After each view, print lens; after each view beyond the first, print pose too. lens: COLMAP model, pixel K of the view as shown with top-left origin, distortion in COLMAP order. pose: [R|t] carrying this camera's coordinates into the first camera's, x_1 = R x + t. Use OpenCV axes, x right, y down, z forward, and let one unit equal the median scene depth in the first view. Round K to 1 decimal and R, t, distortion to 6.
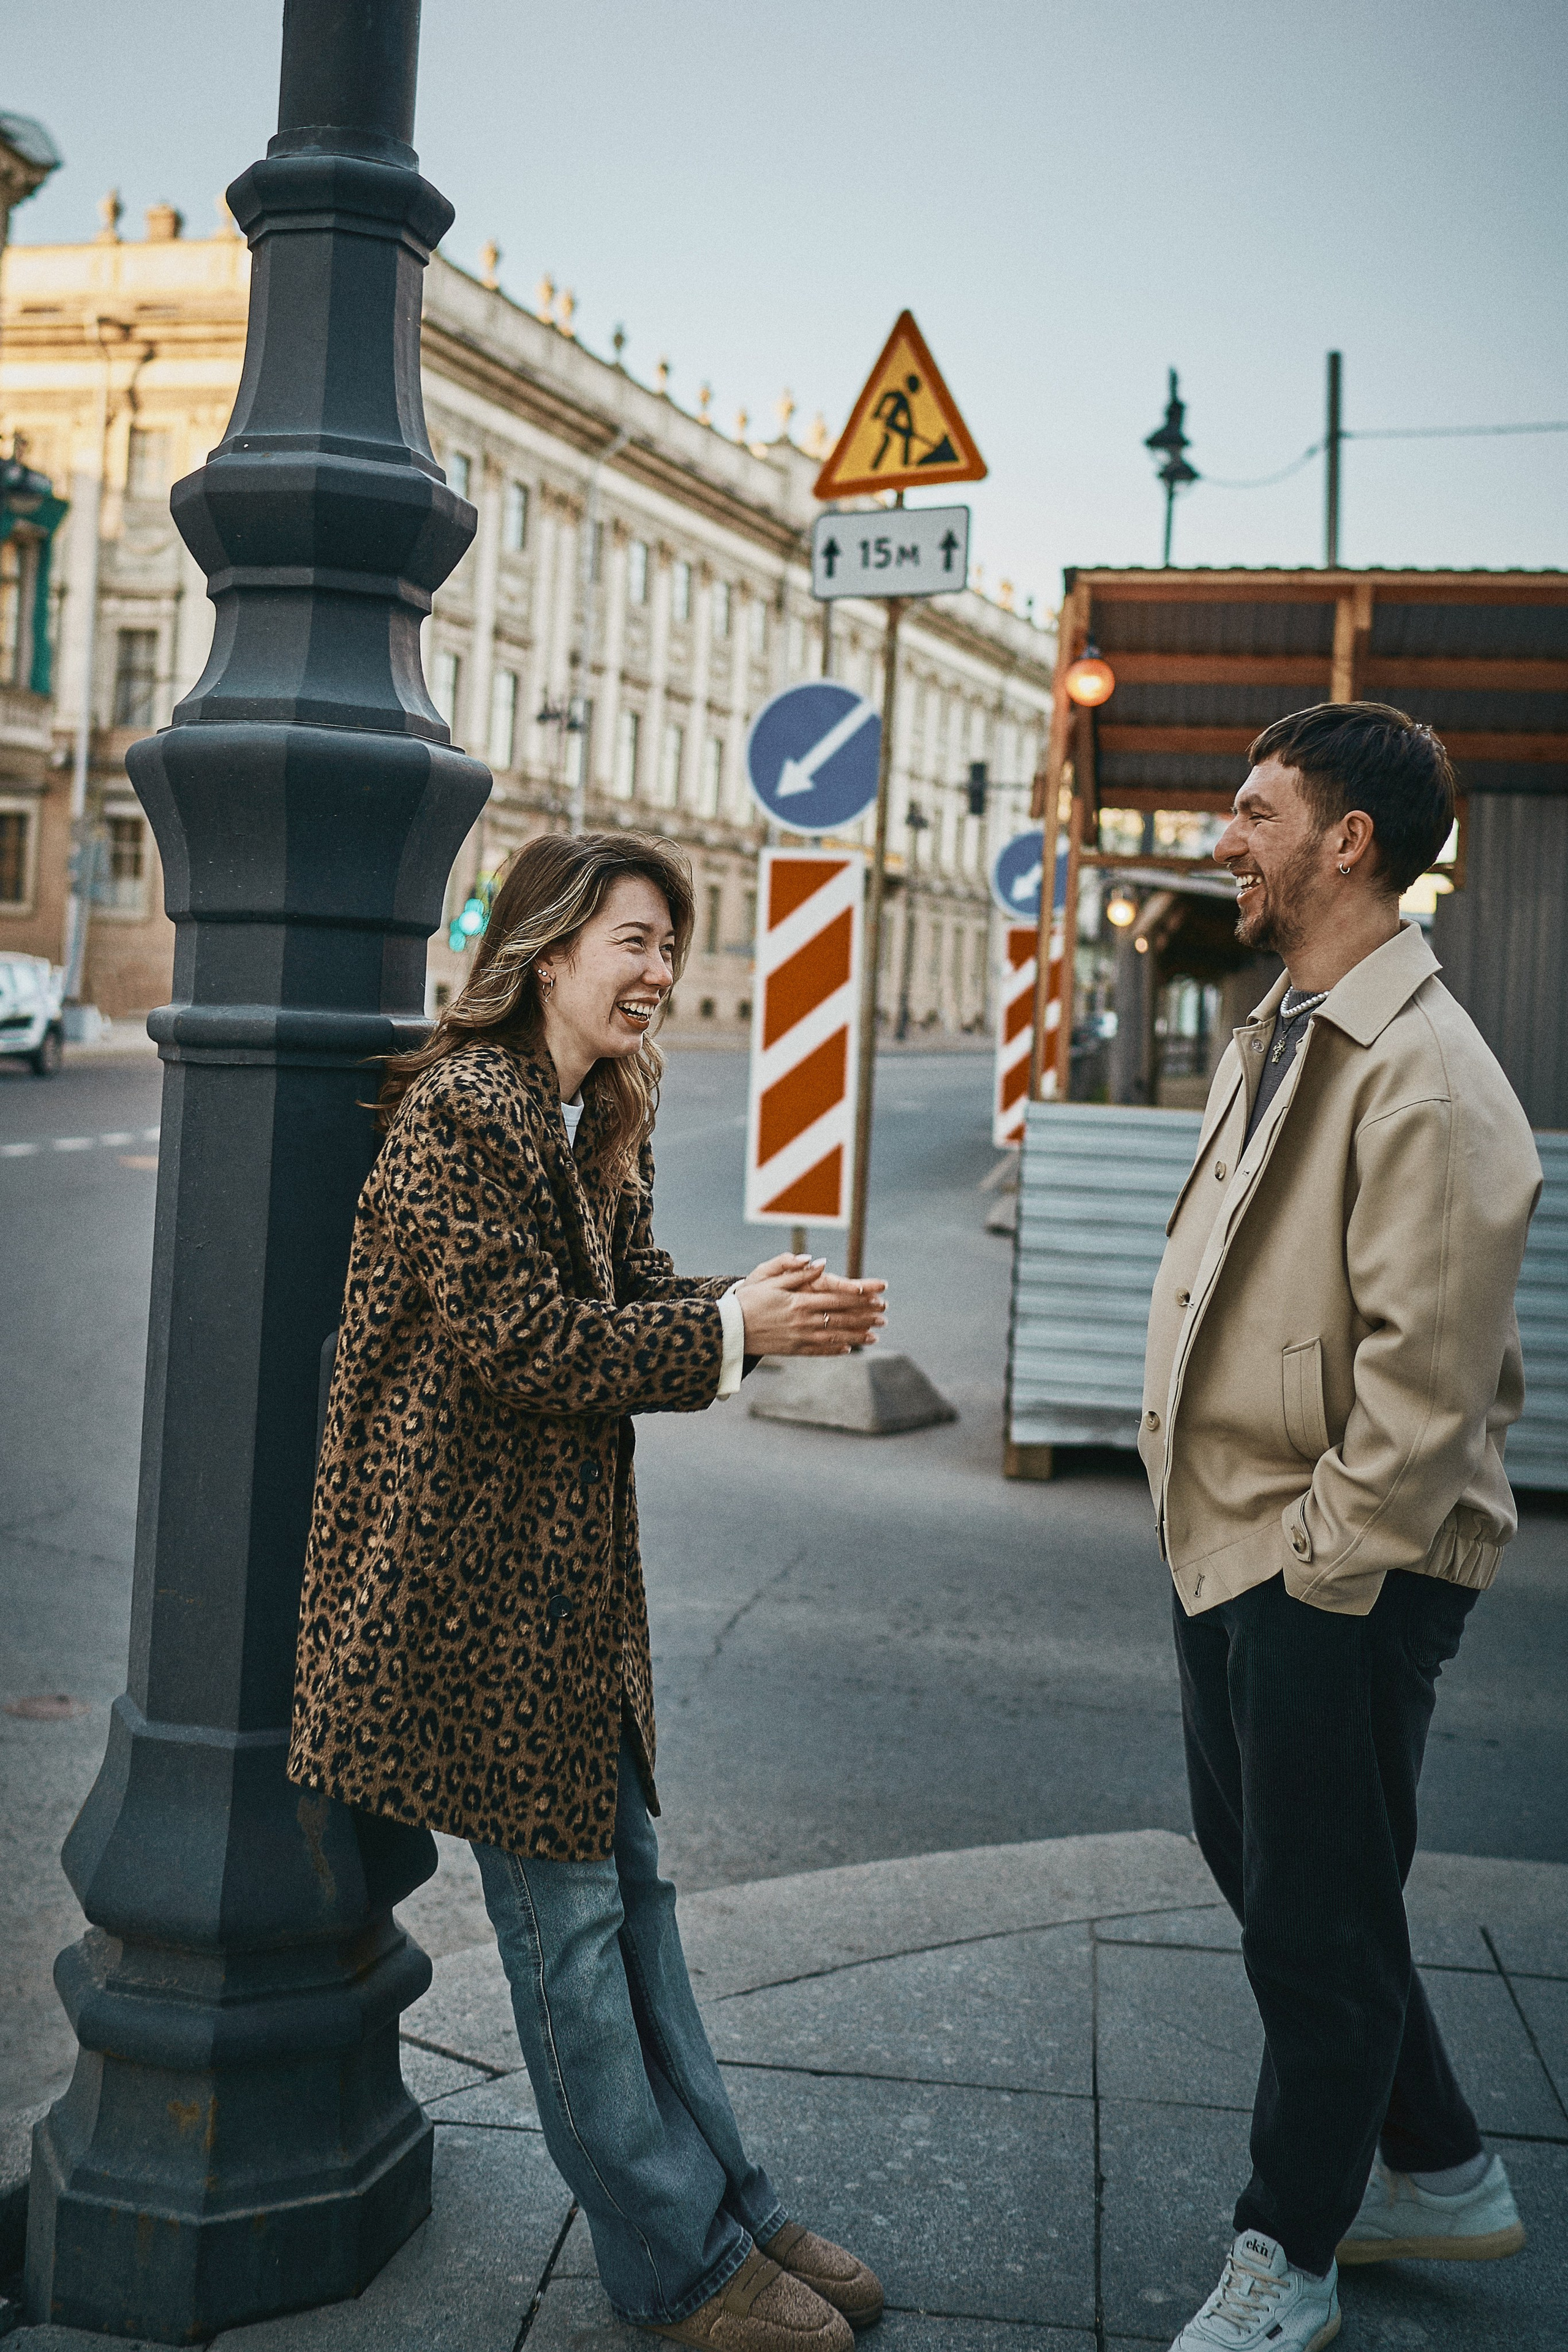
lens RADIAL K [[6030.5, 0, 789.1], [0, 6030.5, 935.0], [0, 0, 1]] dist [0.050023, -0.064616]
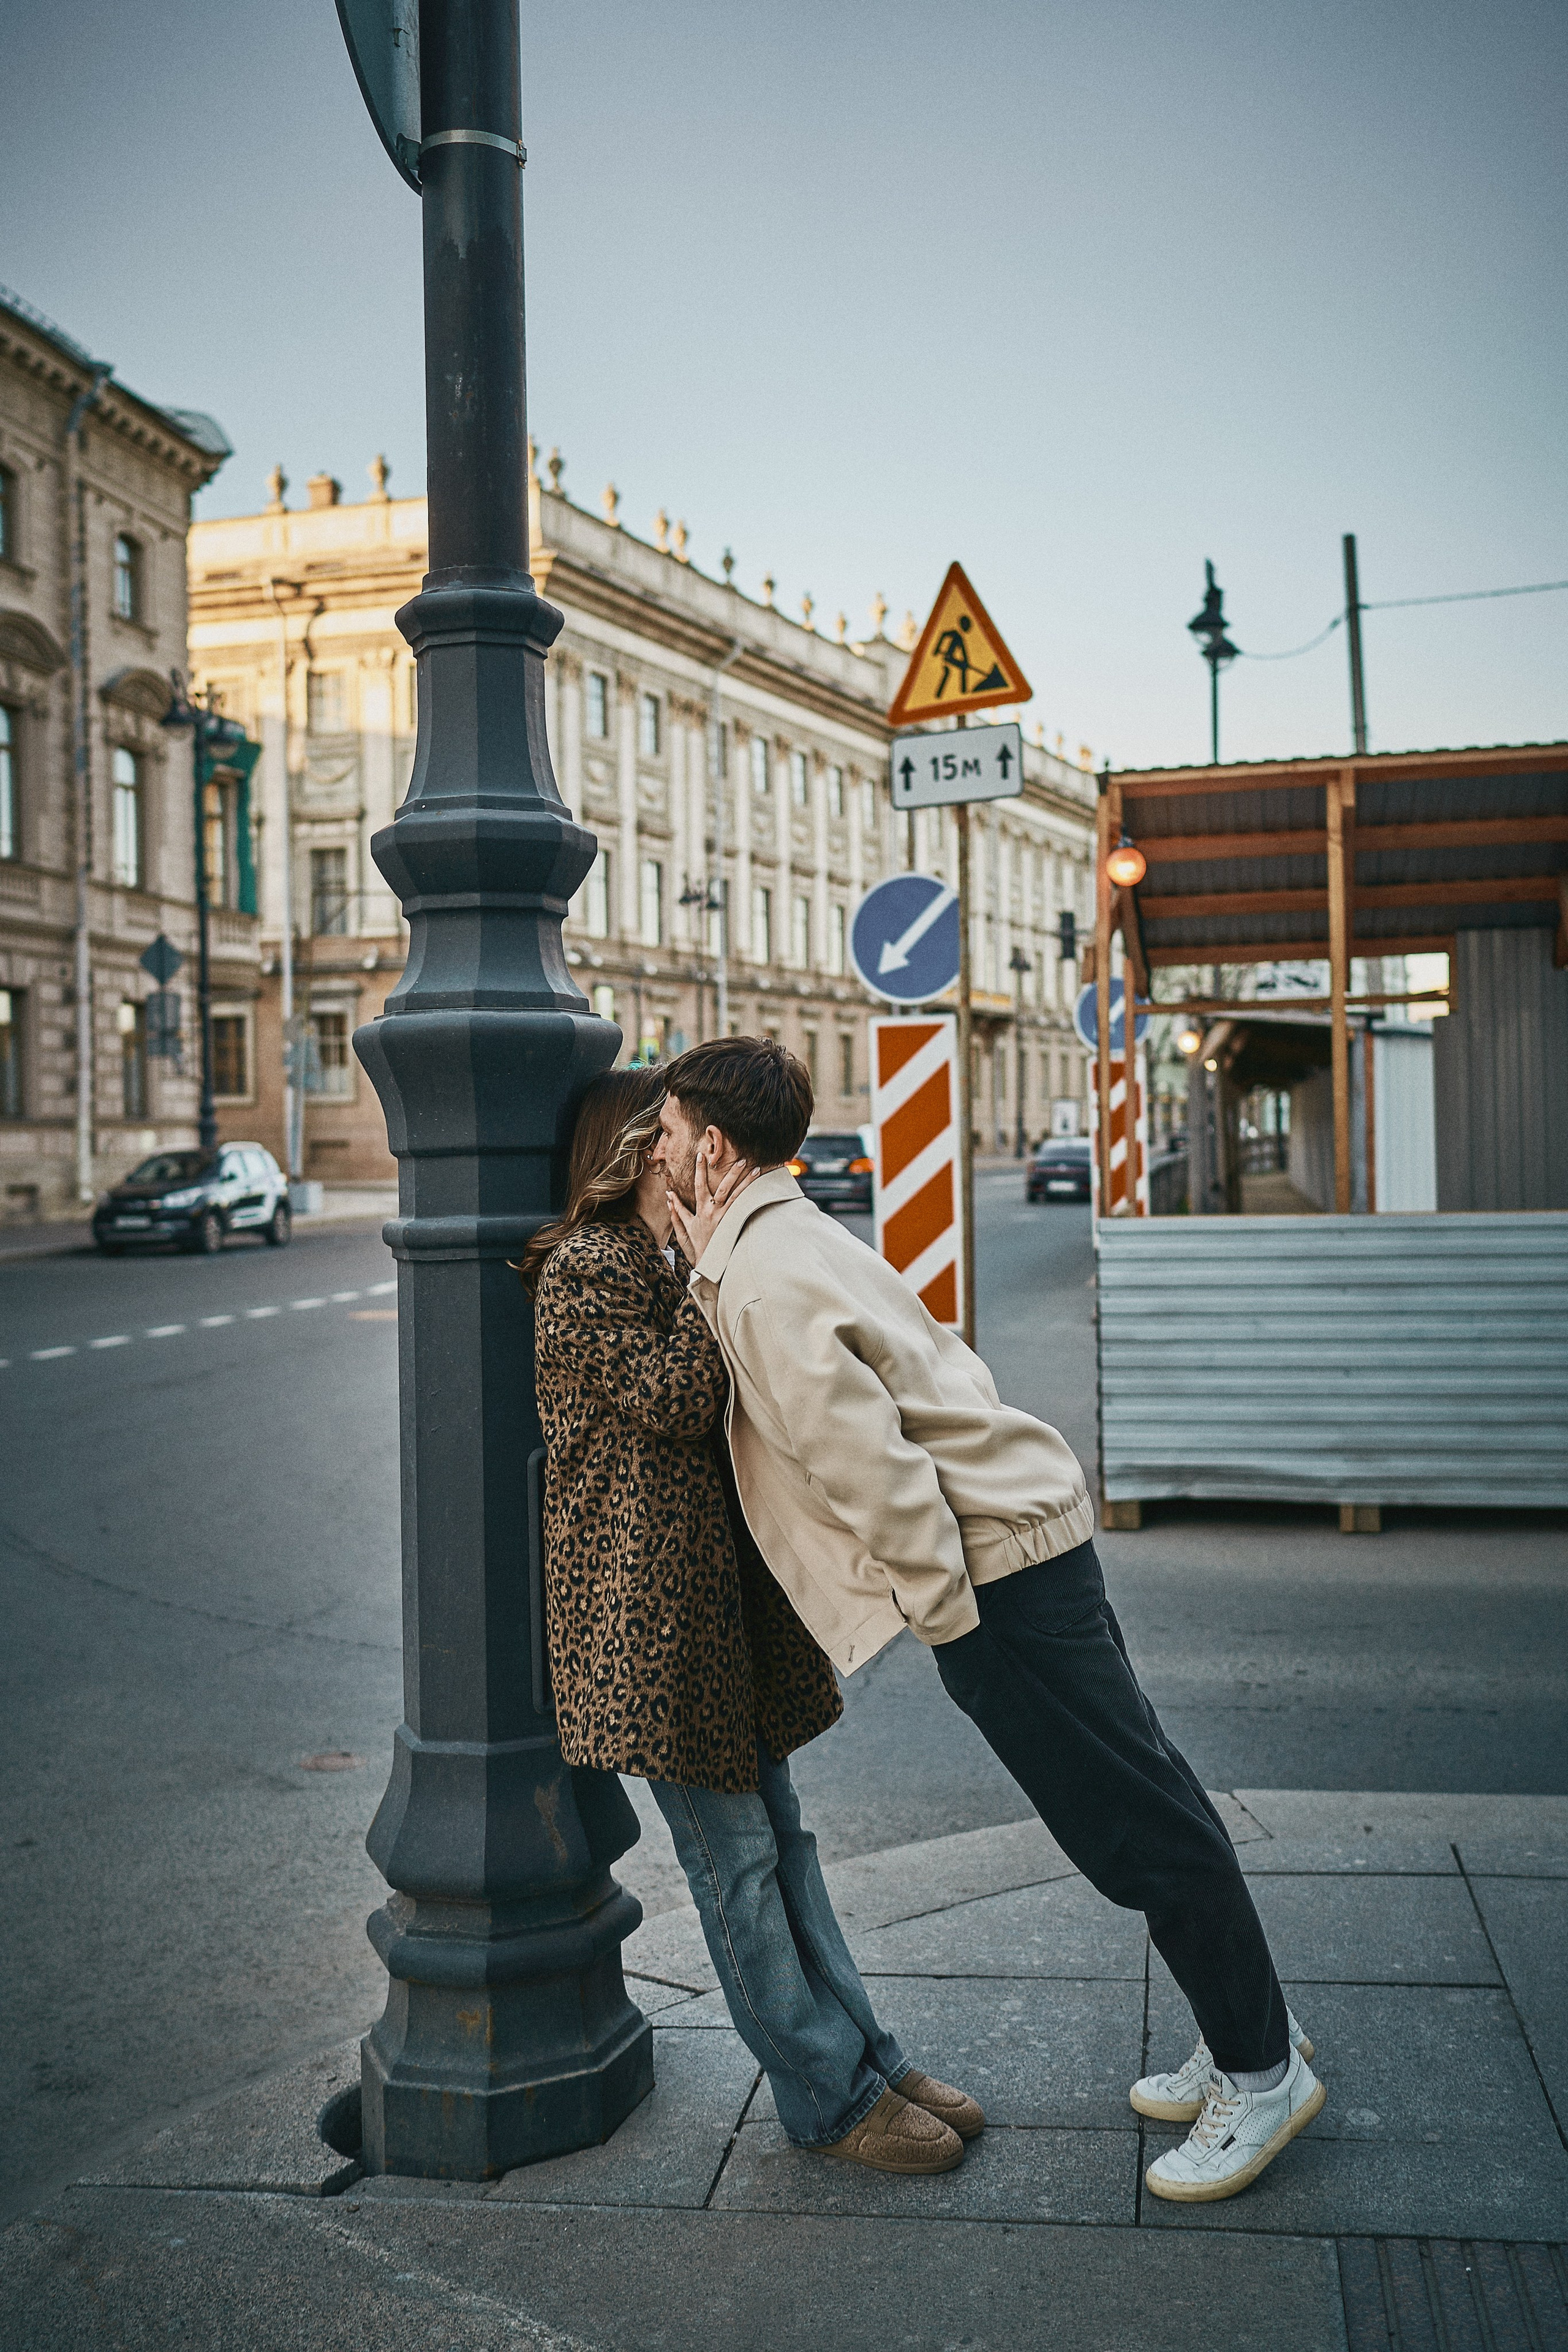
lens RADIAL K [[6423.4, 0, 781.4], [0, 6423.4, 1176.1], [0, 0, 1]] dist [0.032047, 0.293100]
pose [[0.996746, -0.071729, -0.036763, 0.023794], [0.072718, 0.997005, 0.026315, -0.018923], [0.034766, -0.028903, 0.998977, -0.281785]]
